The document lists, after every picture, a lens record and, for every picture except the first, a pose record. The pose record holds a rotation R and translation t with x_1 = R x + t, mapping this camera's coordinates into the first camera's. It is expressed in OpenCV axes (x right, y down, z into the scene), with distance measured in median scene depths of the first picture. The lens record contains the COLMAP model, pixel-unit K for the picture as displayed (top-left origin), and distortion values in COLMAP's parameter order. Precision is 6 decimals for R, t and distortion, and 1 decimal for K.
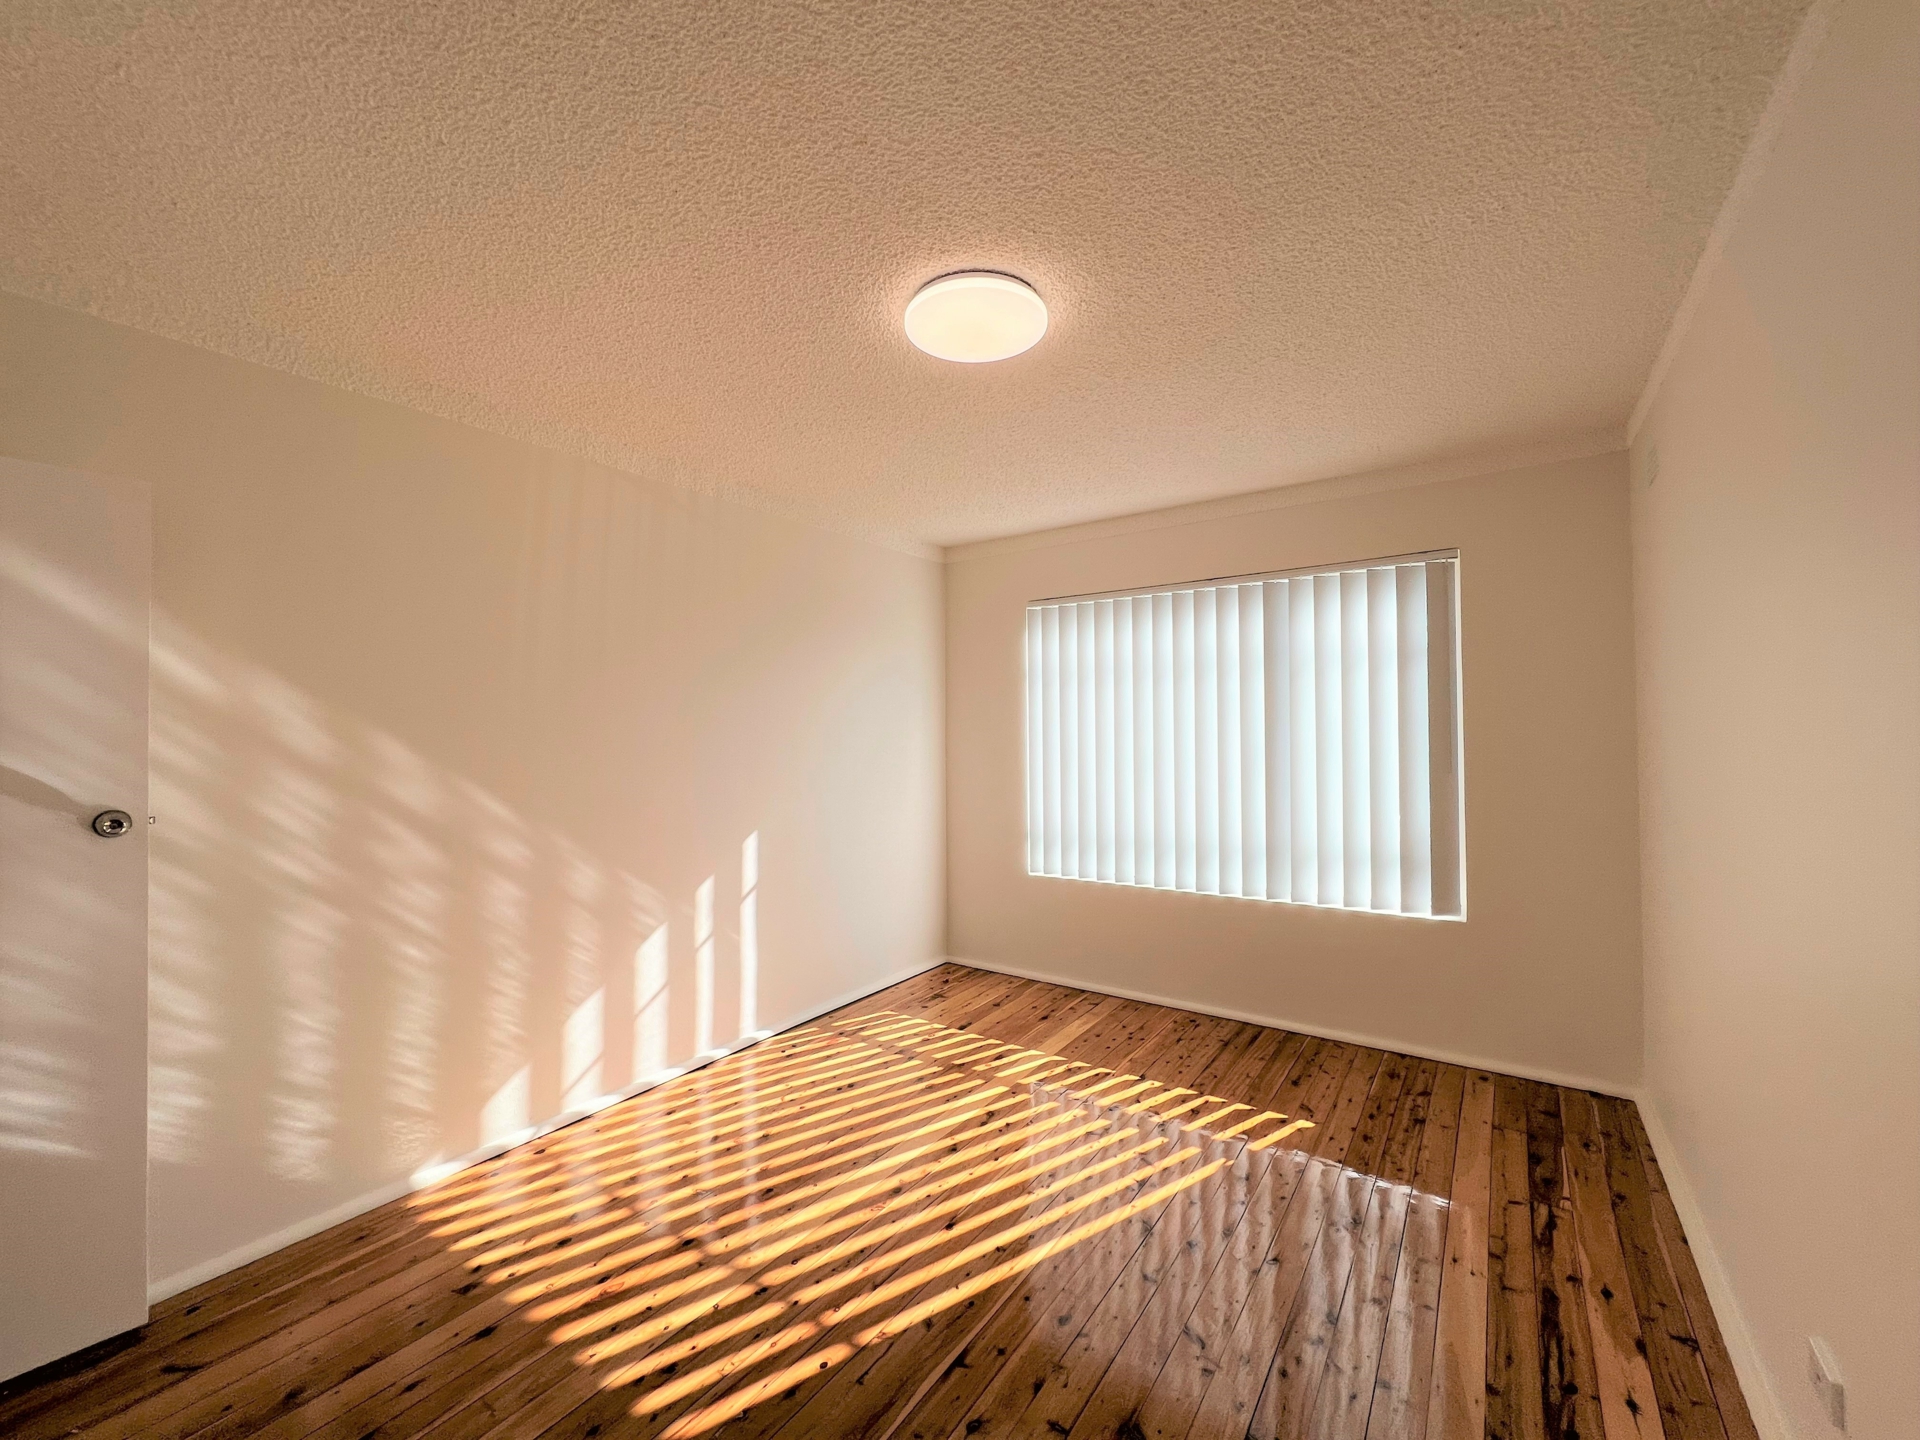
lens RADIAL K [[773.5, 0, 958.6], [0, 773.5, 725.9], [0, 0, 1]] dist [0.003496, -0.000207]
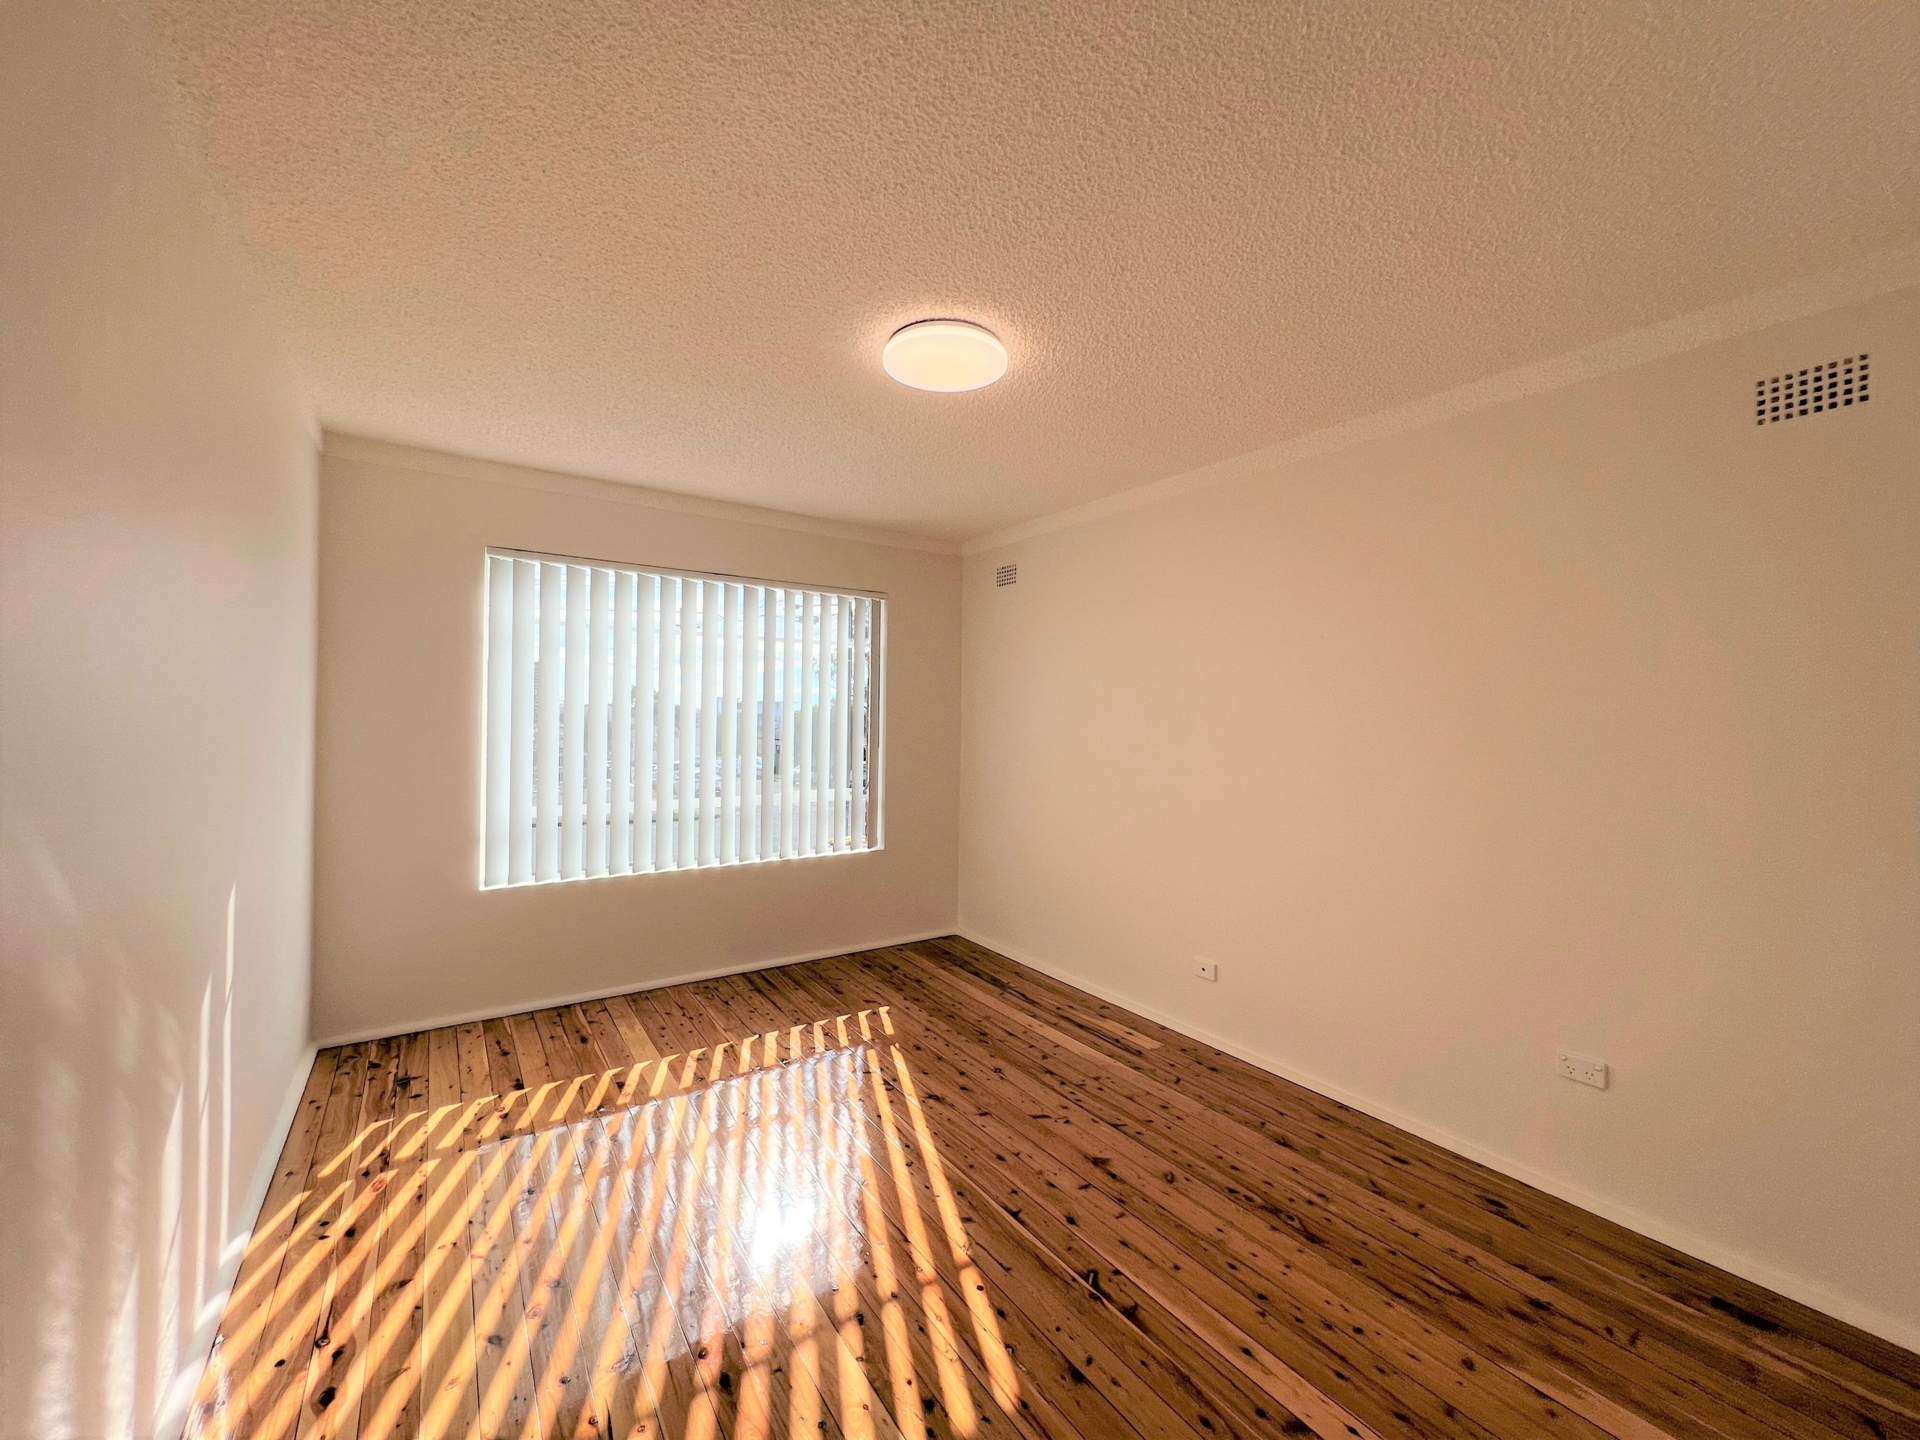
lens RADIAL K [[773.5, 0, 964.0], [0, 773.5, 719.6], [0, 0, 1]] dist [0.003496, -0.000207]
pose [[0.342353, 0.014400, 0.939461, -0.655438], [-0.023463, 0.999702, -0.006773, 0.013833], [-0.939278, -0.019724, 0.342589, 0.352416]]
